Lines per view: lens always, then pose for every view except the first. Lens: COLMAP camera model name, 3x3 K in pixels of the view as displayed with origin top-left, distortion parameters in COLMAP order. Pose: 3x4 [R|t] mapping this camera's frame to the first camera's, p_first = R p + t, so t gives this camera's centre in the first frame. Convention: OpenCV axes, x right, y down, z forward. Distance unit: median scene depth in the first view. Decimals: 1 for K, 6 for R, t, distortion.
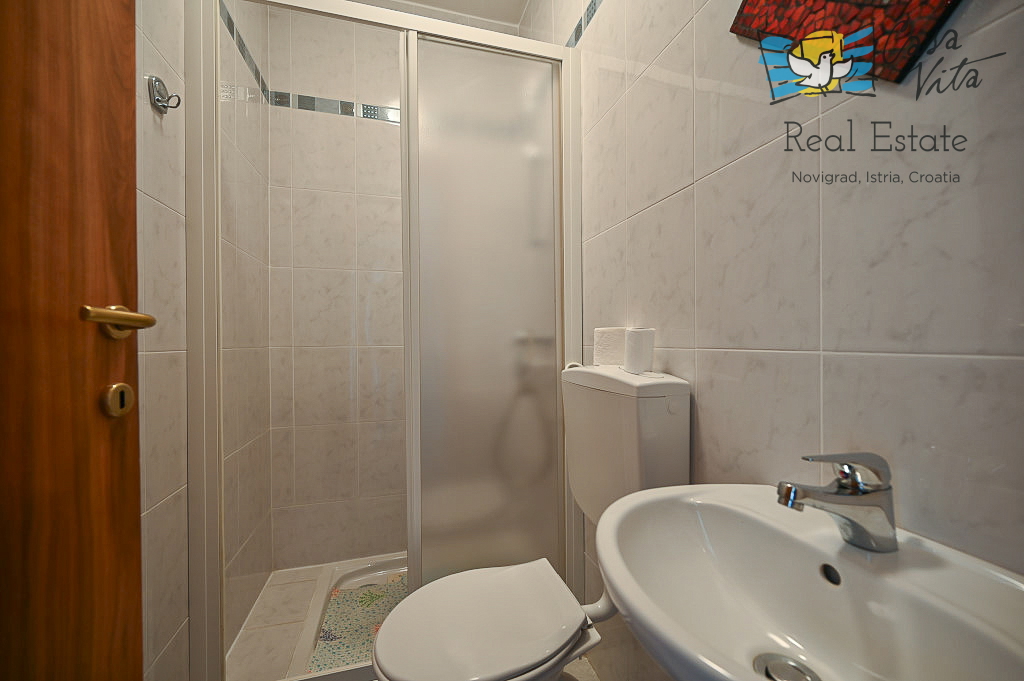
lens RADIAL K [[403.1, 0, 515.3], [0, 403.1, 341.9], [0, 0, 1]] dist [-0.007275, 0.000019]
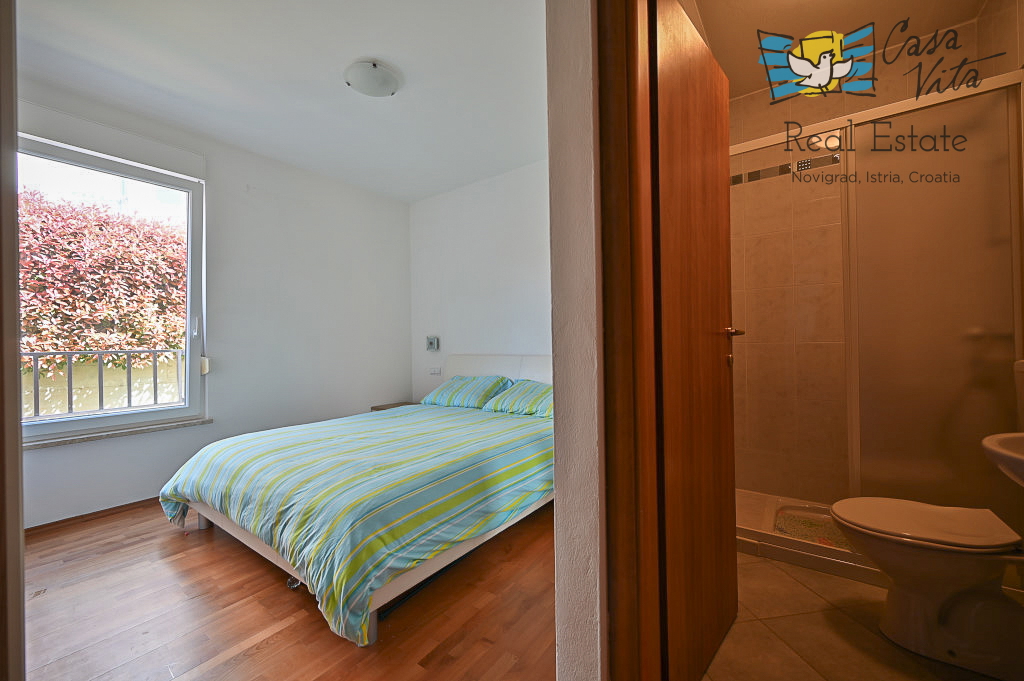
lens RADIAL K [[403.1, 0, 515.3], [0, 403.1, 341.9], [0, 0, 1]] dist [-0.007275, 0.000019]
pose [[0.602562, -0.001195, -0.798071, 0.120756], [0.009346, 0.999941, 0.005559, -0.007005], [0.798018, -0.010808, 0.602537, -0.577039]]
